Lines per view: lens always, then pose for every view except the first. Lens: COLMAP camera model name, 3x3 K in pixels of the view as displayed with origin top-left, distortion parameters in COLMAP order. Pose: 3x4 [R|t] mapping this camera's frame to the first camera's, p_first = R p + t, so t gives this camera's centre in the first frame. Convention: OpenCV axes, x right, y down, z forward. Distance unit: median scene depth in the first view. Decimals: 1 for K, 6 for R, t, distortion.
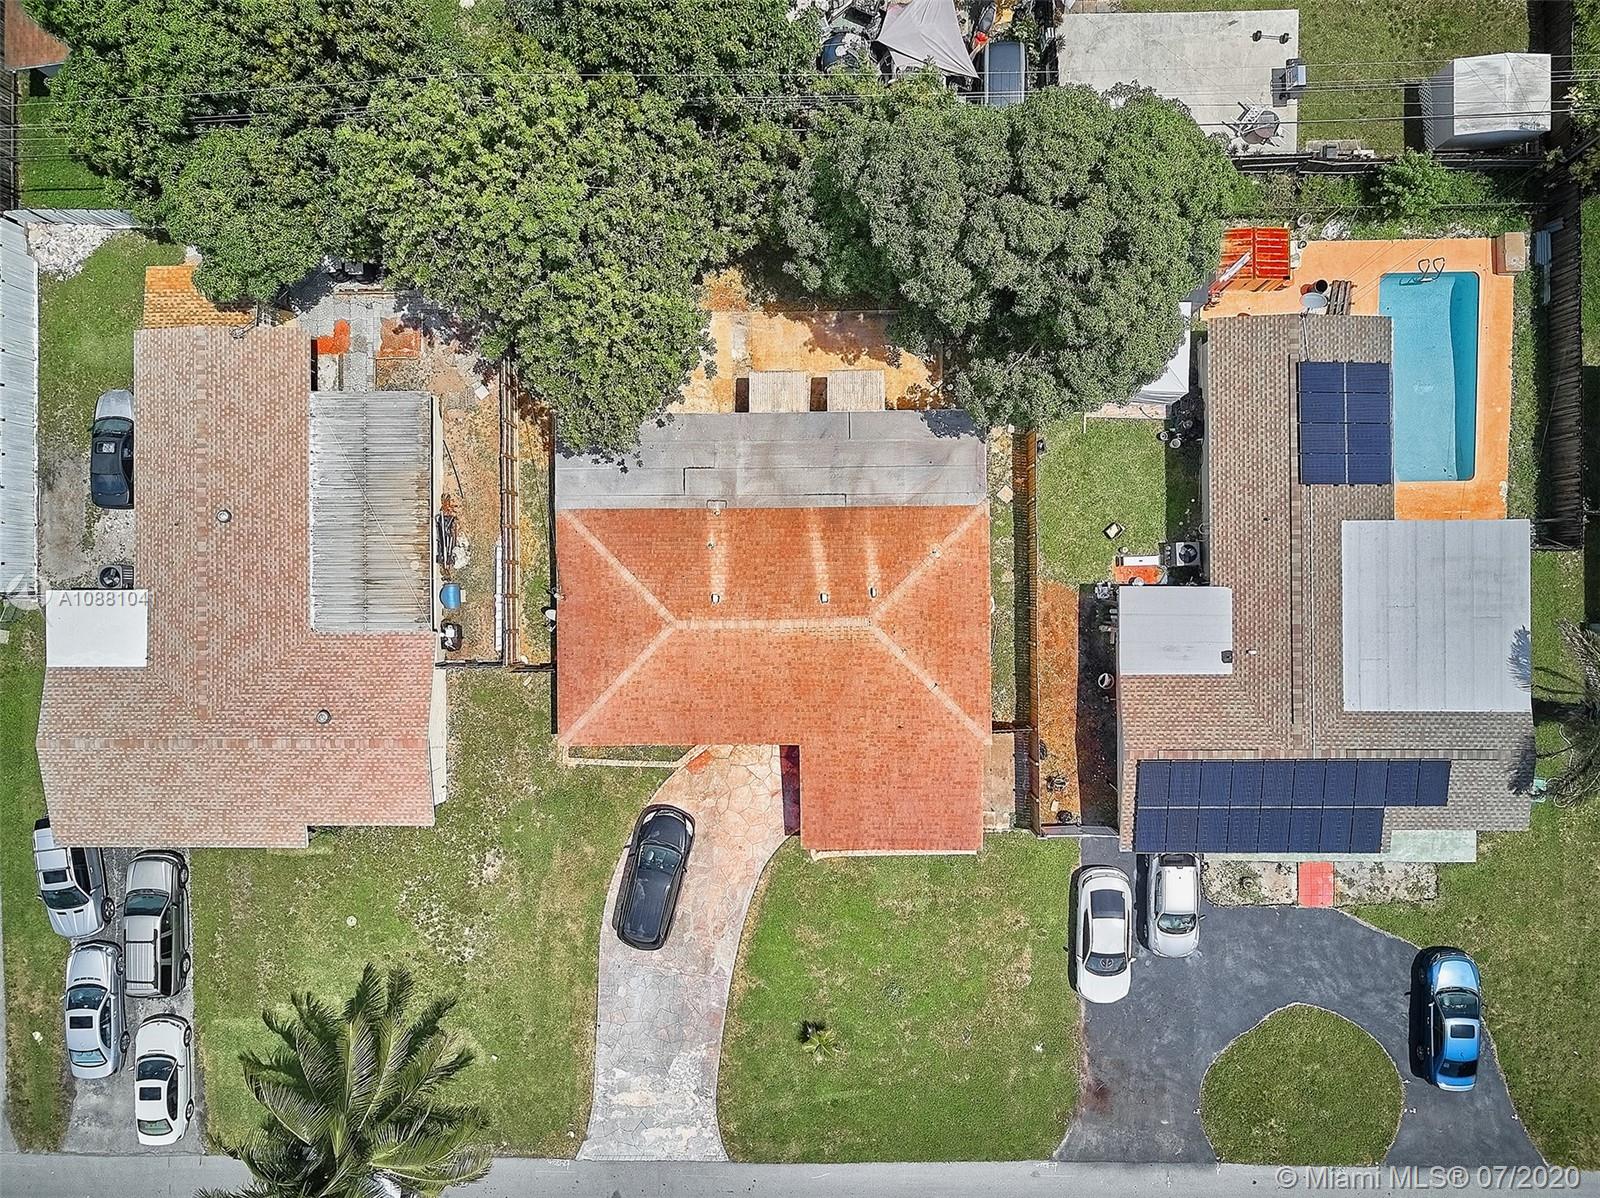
lens RADIAL K [[1181.6, 0, 800.0], [0, 1181.6, 599.0], [0, 0, 1]] dist [-0.046266, 0.002842]
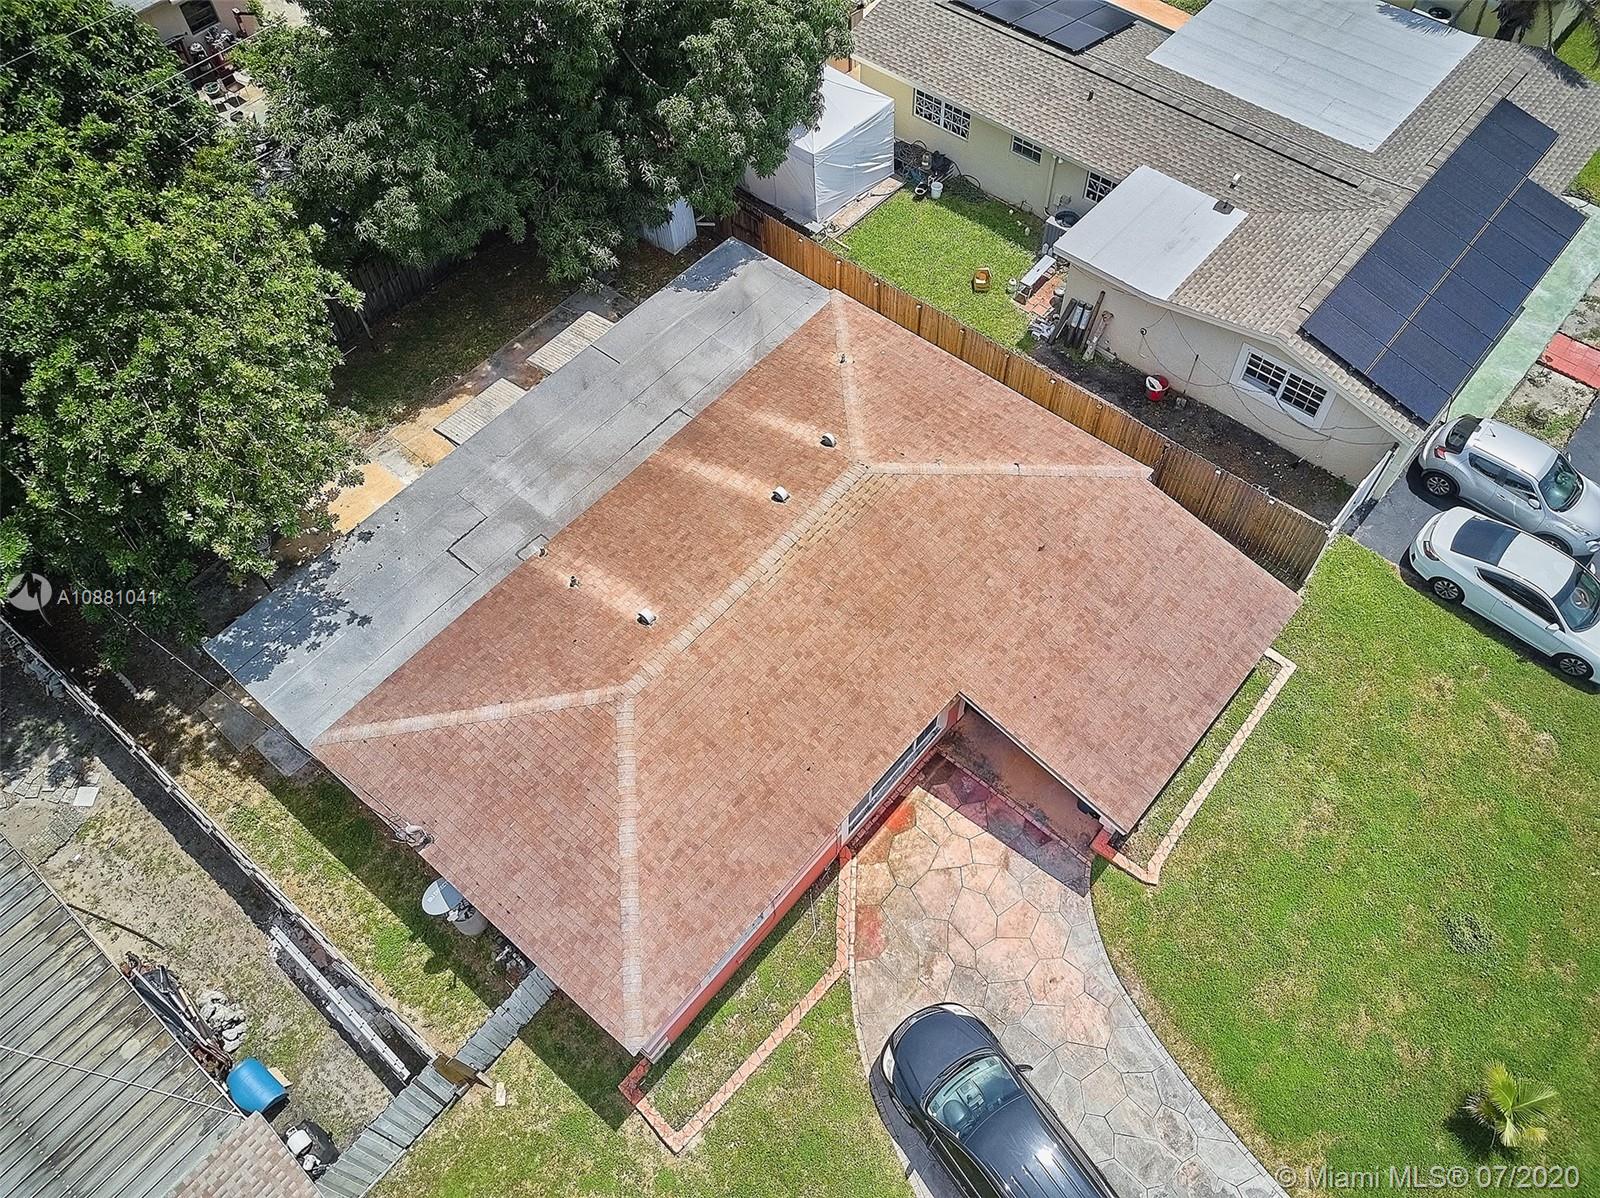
lens RADIAL K [[1181.6, 0, 800.0], [0, 1181.6, 599.0], [0, 0, 1]] dist [-0.046266, 0.002842]
pose [[0.655741, -0.625862, 0.422258, -0.240208], [0.754984, 0.544997, -0.364662, 0.236174], [-0.001901, 0.557921, 0.829892, 0.541190]]
